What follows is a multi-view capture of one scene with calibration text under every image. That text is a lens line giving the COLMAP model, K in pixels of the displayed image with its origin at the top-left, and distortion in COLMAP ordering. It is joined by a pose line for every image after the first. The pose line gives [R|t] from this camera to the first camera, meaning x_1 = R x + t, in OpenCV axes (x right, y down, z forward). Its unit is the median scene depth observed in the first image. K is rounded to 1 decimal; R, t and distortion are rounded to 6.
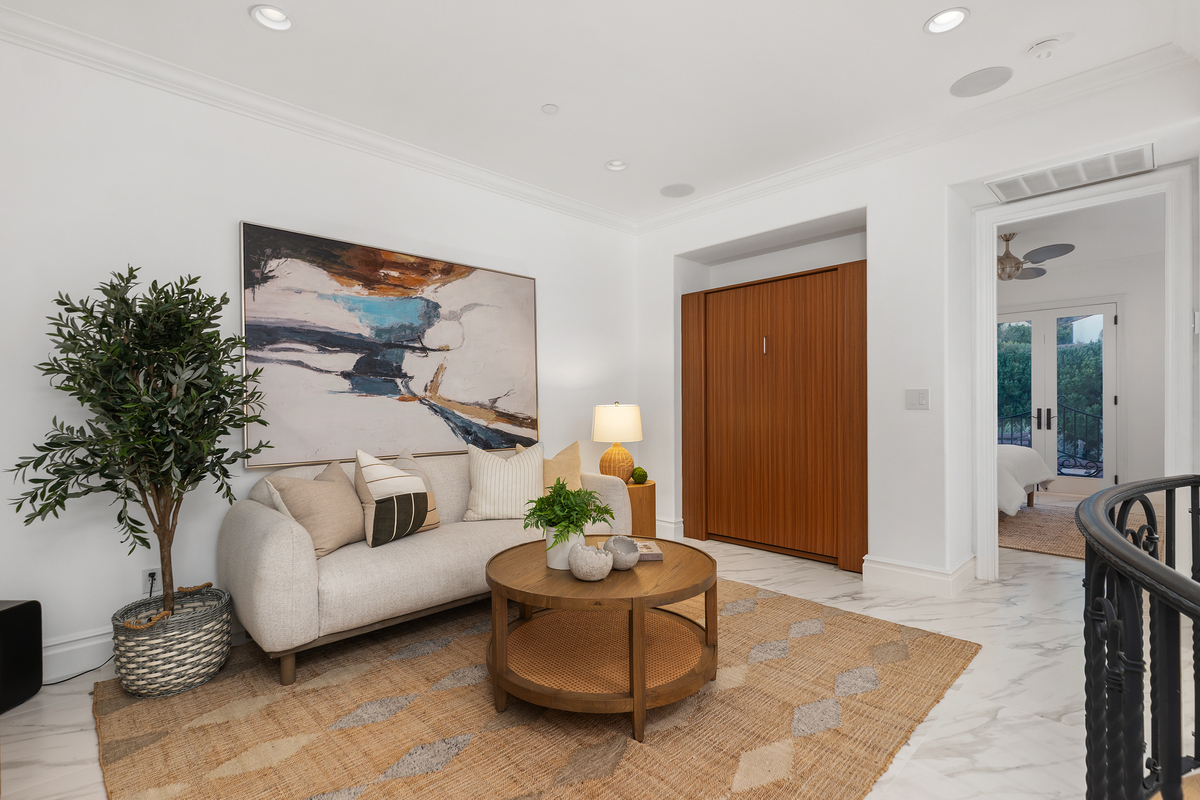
lens RADIAL K [[541.1, 0, 599.6], [0, 541.1, 408.0], [0, 0, 1]] dist [0.002744, -0.000343]
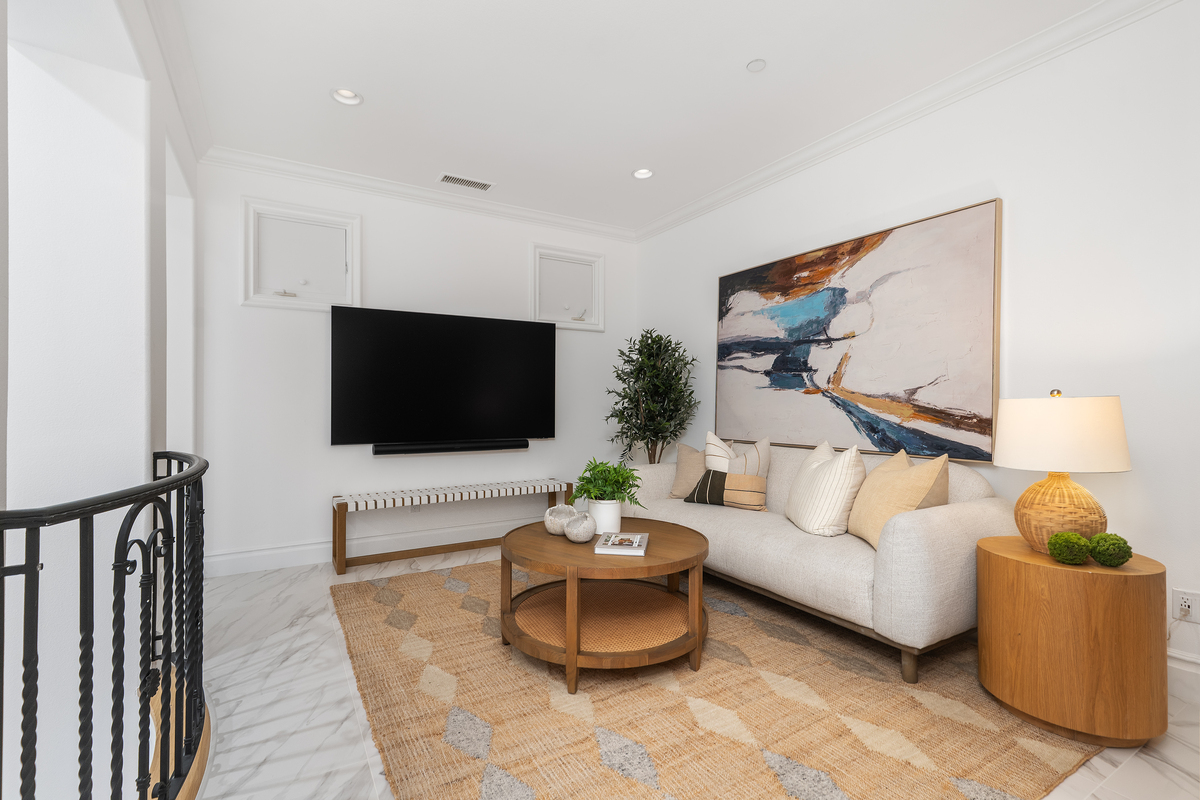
lens RADIAL K [[541.1, 0, 600.0], [0, 541.1, 397.9], [0, 0, 1]] dist [0.002744, -0.000343]
pose [[-0.223921, -0.001675, -0.974606, 0.723785], [-0.002660, 0.999996, -0.001108, -0.002663], [0.974604, 0.002345, -0.223925, 0.822364]]
